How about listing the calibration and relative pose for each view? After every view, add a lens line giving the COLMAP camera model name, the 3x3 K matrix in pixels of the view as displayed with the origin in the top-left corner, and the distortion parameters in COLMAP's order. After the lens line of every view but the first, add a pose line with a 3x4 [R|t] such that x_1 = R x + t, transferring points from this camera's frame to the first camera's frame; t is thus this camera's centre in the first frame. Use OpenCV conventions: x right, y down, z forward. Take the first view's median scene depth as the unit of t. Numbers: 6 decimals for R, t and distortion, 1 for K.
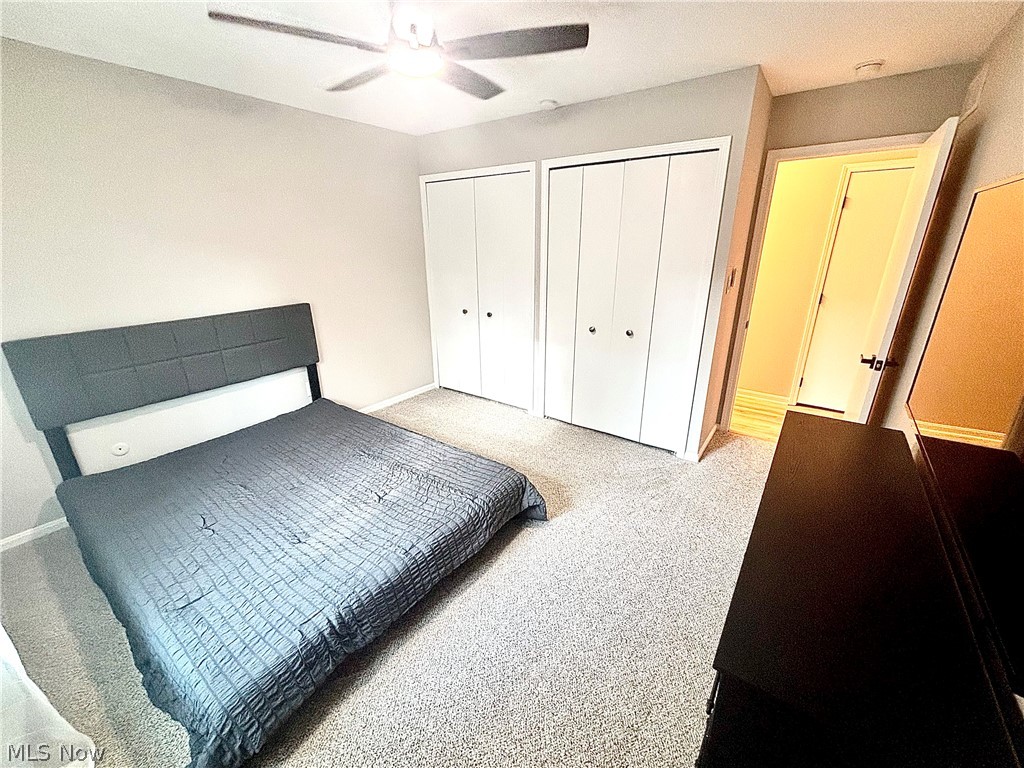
lens RADIAL K [[413.0, 0, 515.6], [0, 413.0, 379.9], [0, 0, 1]] dist [0.001739, -0.000167]
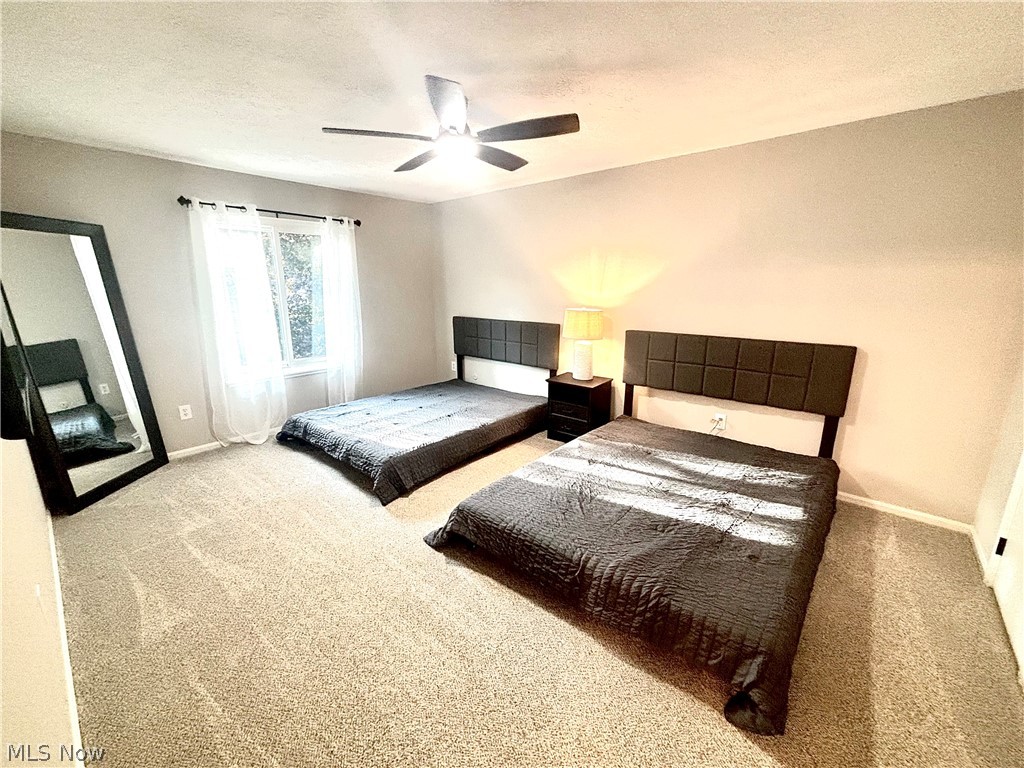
lens RADIAL K [[413.0, 0, 518.4], [0, 413.0, 382.0], [0, 0, 1]] dist [0.001739, -0.000167]
pose [[-0.073357, 0.239208, -0.968193, 0.379178], [-0.328251, 0.910926, 0.249930, -0.106377], [0.941738, 0.336144, 0.011698, 0.366238]]
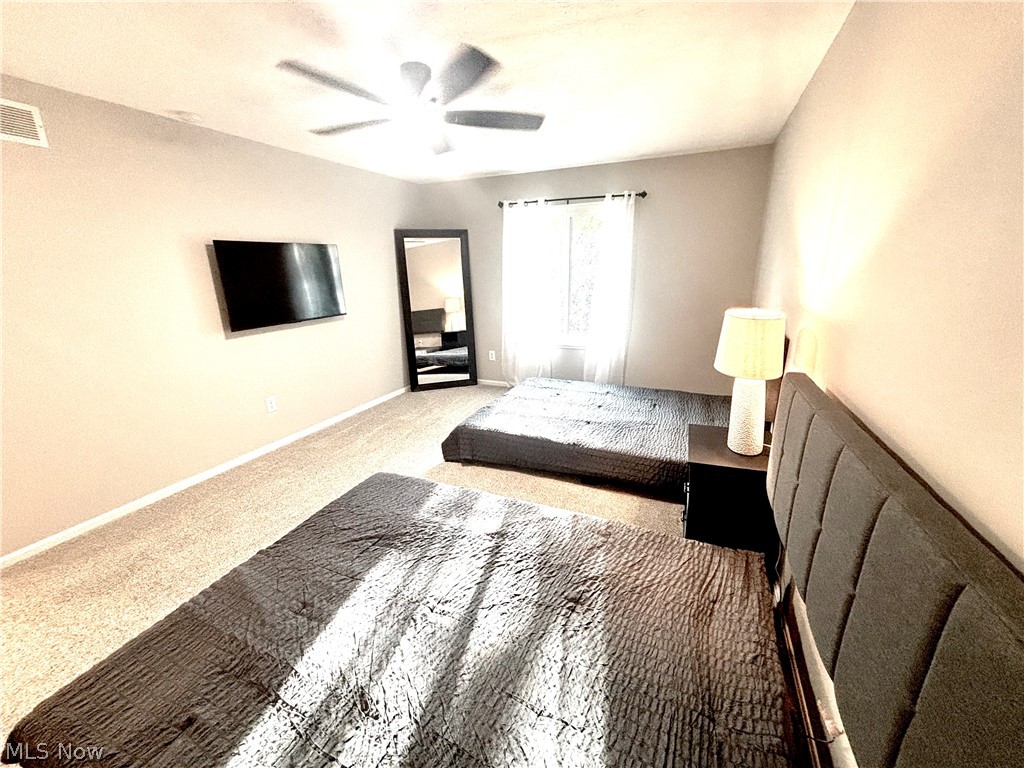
lens RADIAL K [[413.0, 0, 513.3], [0, 413.0, 389.7], [0, 0, 1]] dist [0.001739, -0.000167]
pose [[-0.976323, 0.087918, -0.197644, -0.364177], [-0.044721, 0.811908, 0.582070, -0.295842], [0.211643, 0.577127, -0.788753, 0.931736]]
